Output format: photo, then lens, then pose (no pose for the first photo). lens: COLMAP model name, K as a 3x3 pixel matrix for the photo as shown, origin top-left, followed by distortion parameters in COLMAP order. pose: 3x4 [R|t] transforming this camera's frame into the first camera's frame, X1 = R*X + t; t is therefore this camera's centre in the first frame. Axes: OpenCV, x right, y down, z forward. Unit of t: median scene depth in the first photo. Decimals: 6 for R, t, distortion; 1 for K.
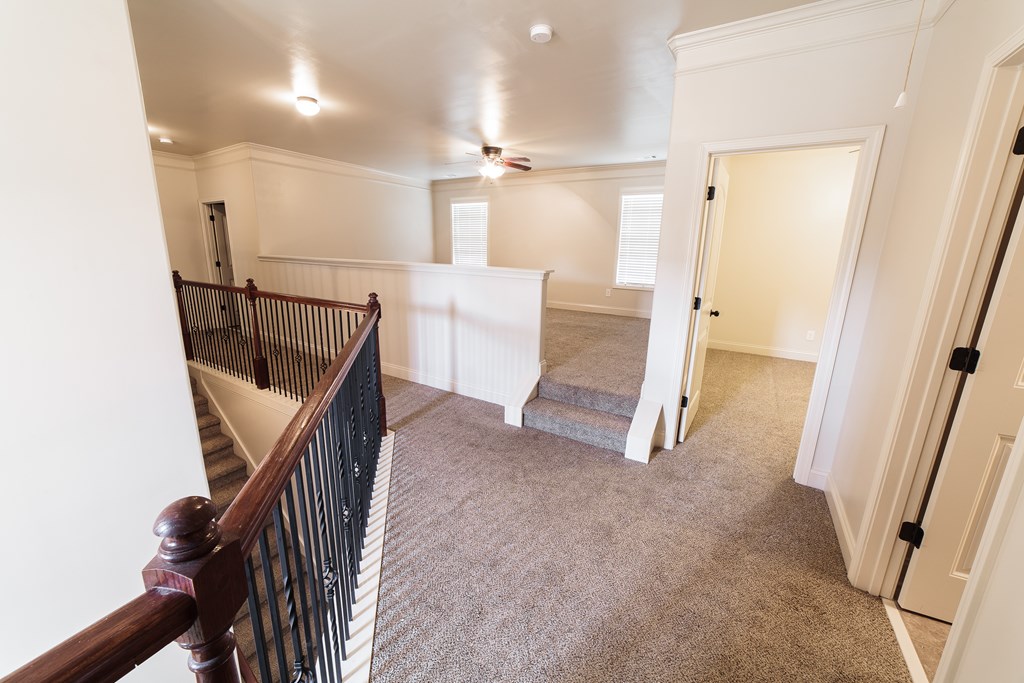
lens RADIAL K [[392.3, 0, 508.7], [0, 392.3, 336.6], [0, 0, 1]] dist [-0.010701, 0.000359]
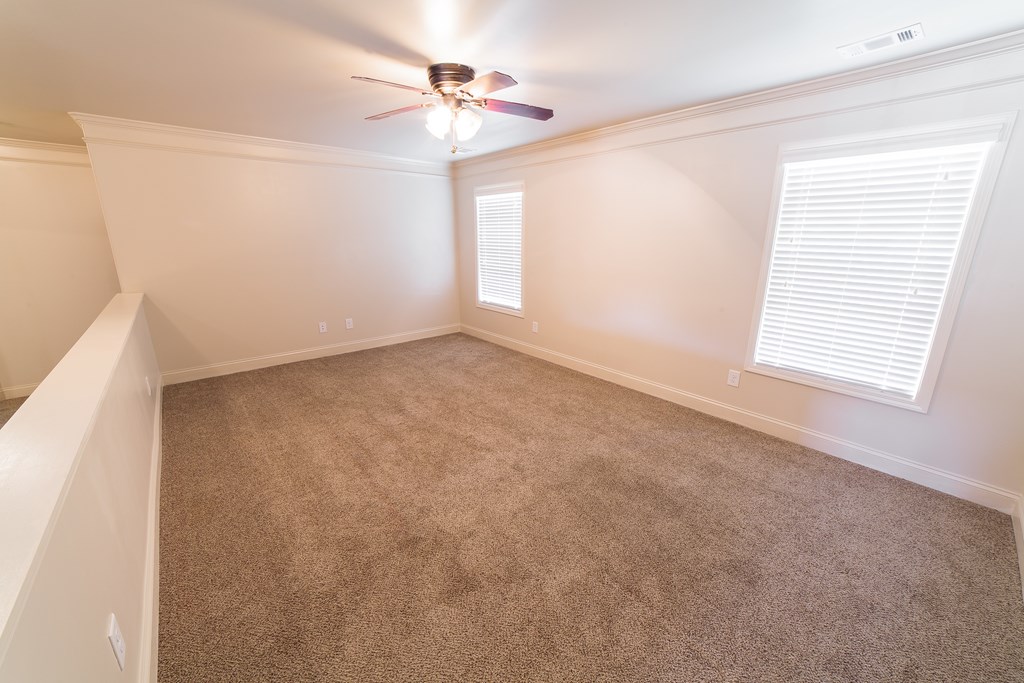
lens RADIAL K [[392.3, 0, 508.7], [0, 392.3, 336.6], [0, 0, 1]] dist [-0.010701, 0.000359]
pose [[0.958816, 0.054077, -0.278833, 0.125278], [-0.045135, 0.998243, 0.038396, -0.168232], [0.280420, -0.024229, 0.959572, 0.485241]]
